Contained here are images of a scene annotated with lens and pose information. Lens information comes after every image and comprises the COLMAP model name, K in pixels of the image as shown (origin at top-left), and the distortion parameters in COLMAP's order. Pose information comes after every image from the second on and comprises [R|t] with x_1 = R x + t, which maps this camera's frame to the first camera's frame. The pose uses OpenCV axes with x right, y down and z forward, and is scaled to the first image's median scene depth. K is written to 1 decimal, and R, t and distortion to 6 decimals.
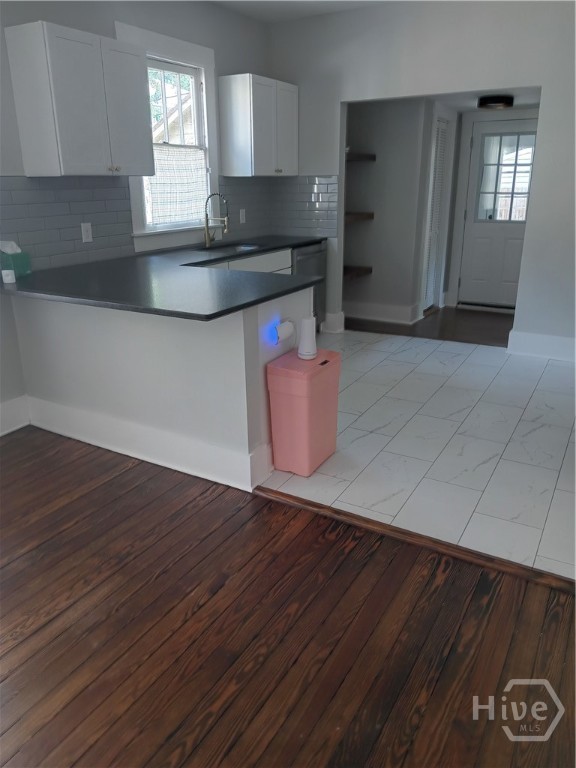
lens RADIAL K [[574.7, 0, 288.0], [0, 574.7, 384.0], [0, 0, 1]] dist [-0.006178, -0.006379]
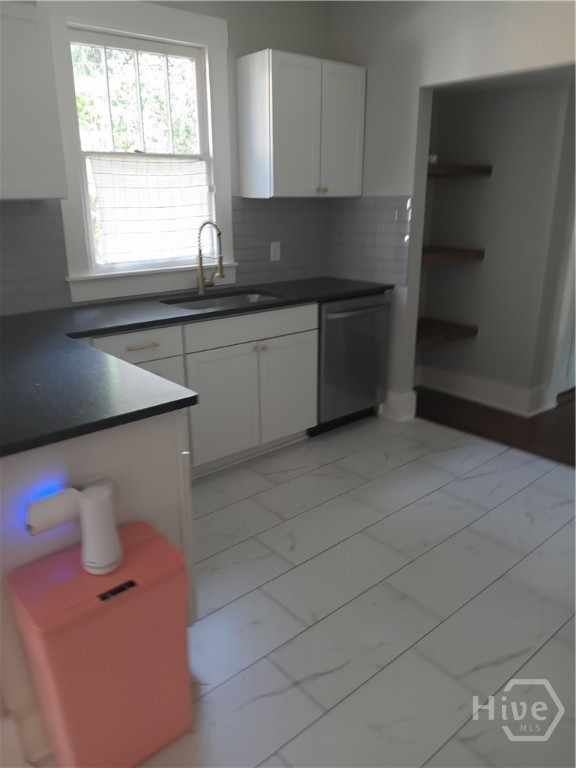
lens RADIAL K [[574.7, 0, 288.0], [0, 574.7, 384.0], [0, 0, 1]] dist [-0.006178, -0.006379]
pose [[0.943143, 0.103752, -0.315779, 0.195046], [-0.111857, 0.993695, -0.007598, -0.130406], [0.313000, 0.042488, 0.948802, 0.345117]]
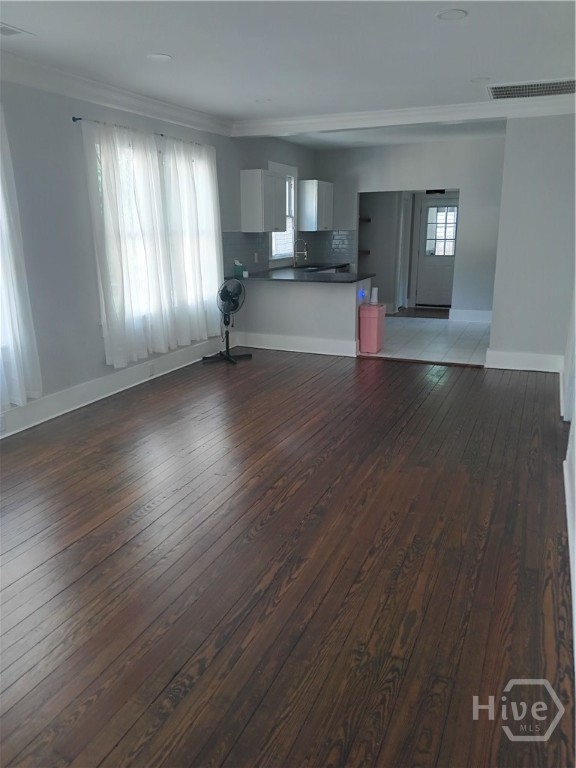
lens RADIAL K [[569.4, 0, 286.1], [0, 569.4, 379.8], [0, 0, 1]] dist [0.045716, -0.089236]
pose [[0.994079, -0.024612, 0.105836, -0.363891], [0.032856, 0.996500, -0.076870, 0.268671], [-0.103574, 0.079892, 0.991408, -0.815029]]
